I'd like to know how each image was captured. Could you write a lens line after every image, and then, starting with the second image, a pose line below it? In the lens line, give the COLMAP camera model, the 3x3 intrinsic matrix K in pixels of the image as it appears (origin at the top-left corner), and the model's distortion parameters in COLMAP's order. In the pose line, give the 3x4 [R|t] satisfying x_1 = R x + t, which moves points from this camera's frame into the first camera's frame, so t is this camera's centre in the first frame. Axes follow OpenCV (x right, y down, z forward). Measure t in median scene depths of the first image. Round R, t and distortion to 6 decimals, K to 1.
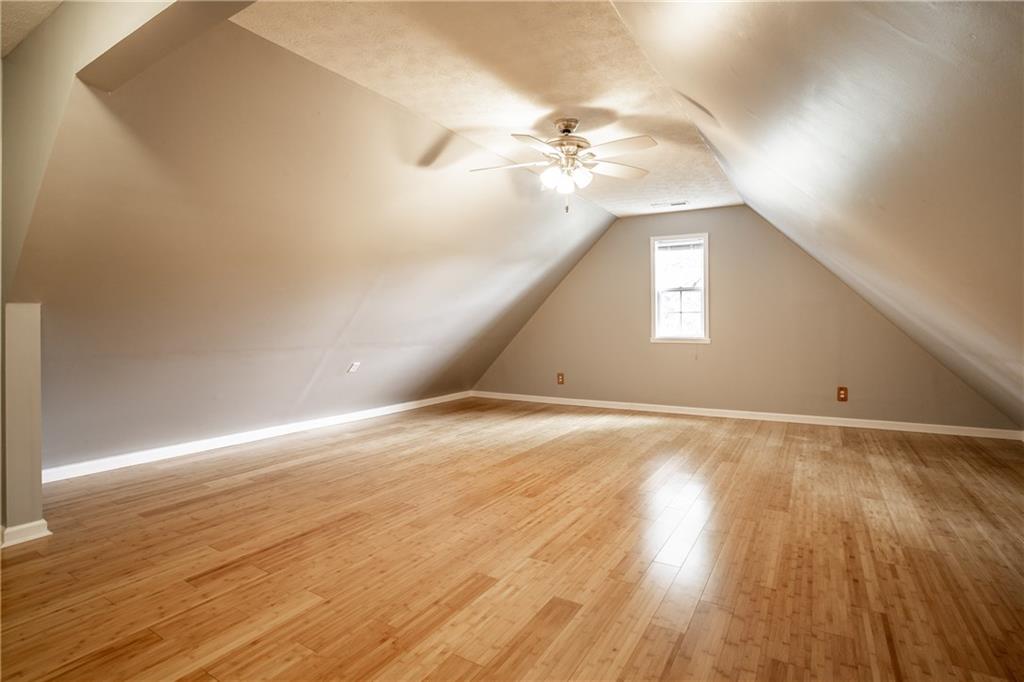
lens RADIAL K [[503.6, 0, 505.1], [0, 503.6, 336.0], [0, 0, 1]] dist [-0.070628, 0.027443]
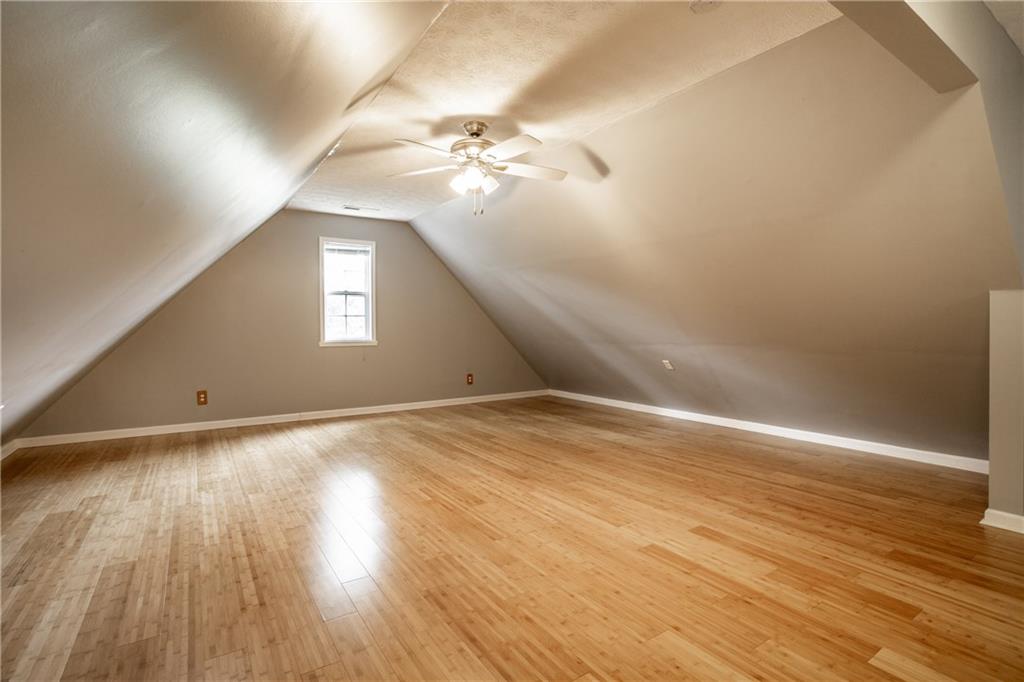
lens RADIAL K [[489.9, 0, 514.0], [0, 489.9, 336.5], [0, 0, 1]] dist [-0.045246, 0.002259]
pose [[0.414043, -0.014922, 0.910135, -0.808943], [0.025109, 0.999672, 0.004968, -0.003410], [-0.909911, 0.020796, 0.414282, 0.567474]]
